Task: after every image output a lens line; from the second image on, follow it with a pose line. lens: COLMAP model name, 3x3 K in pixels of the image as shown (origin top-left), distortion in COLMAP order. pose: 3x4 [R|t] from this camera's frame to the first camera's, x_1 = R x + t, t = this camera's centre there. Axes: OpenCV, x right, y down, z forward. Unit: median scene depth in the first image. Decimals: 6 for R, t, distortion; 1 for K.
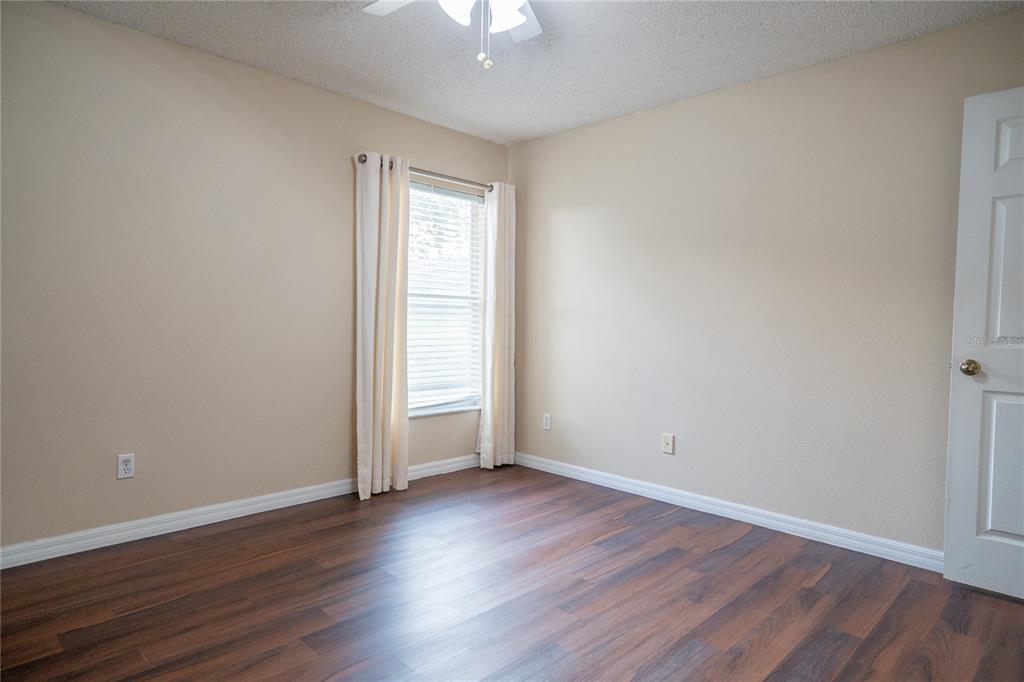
lens RADIAL K [[587.7, 0, 512.0], [0, 587.7, 341.0], [0, 0, 1]] dist [-0.003775, 0.009883]
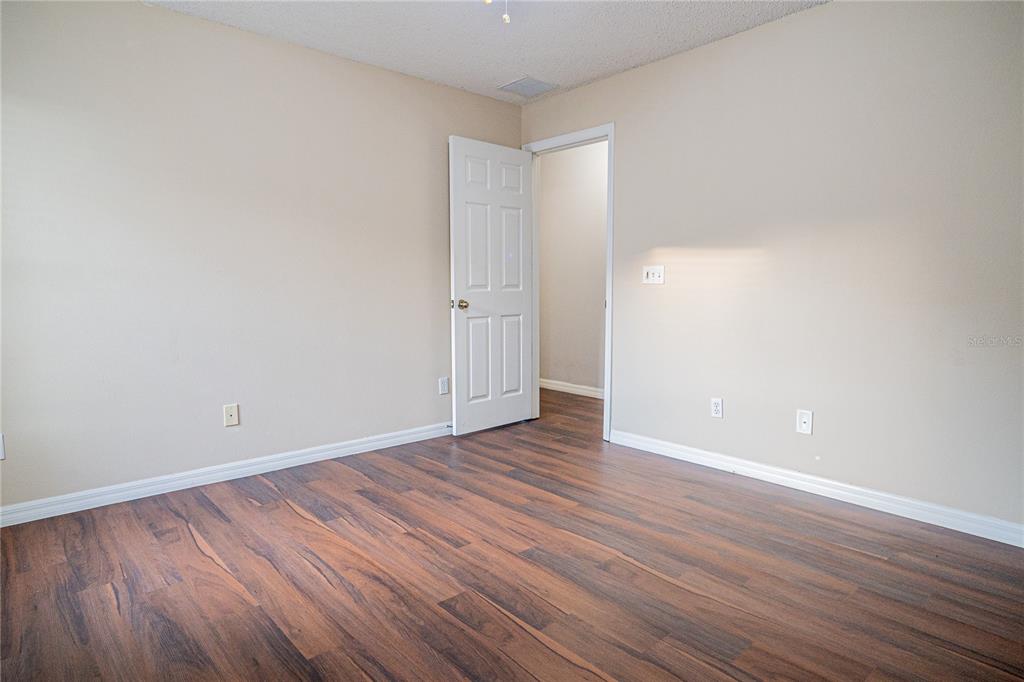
lens RADIAL K [[587.7, 0, 512.0], [0, 587.7, 341.0], [0, 0, 1]] dist [-0.003775, 0.009883]
pose [[0.071733, -0.117393, 0.990491, -0.750987], [0.033762, 0.992766, 0.115217, -0.033498], [-0.996852, 0.025177, 0.075178, 0.652820]]
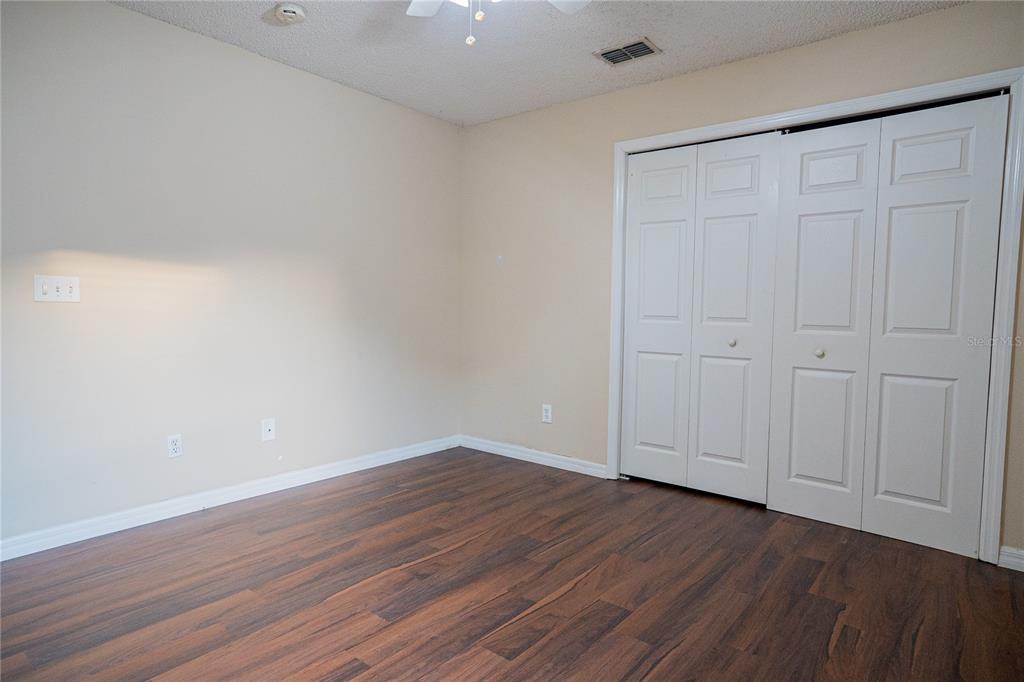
lens RADIAL K [[587.7, 0, 512.0], [0, 587.7, 341.0], [0, 0, 1]] dist [-0.003775, 0.009883]
pose [[-0.995521, -0.028725, -0.090071, -0.019603], [-0.037012, 0.995096, 0.091730, -0.047422], [0.086995, 0.094653, -0.991702, 1.415505]]
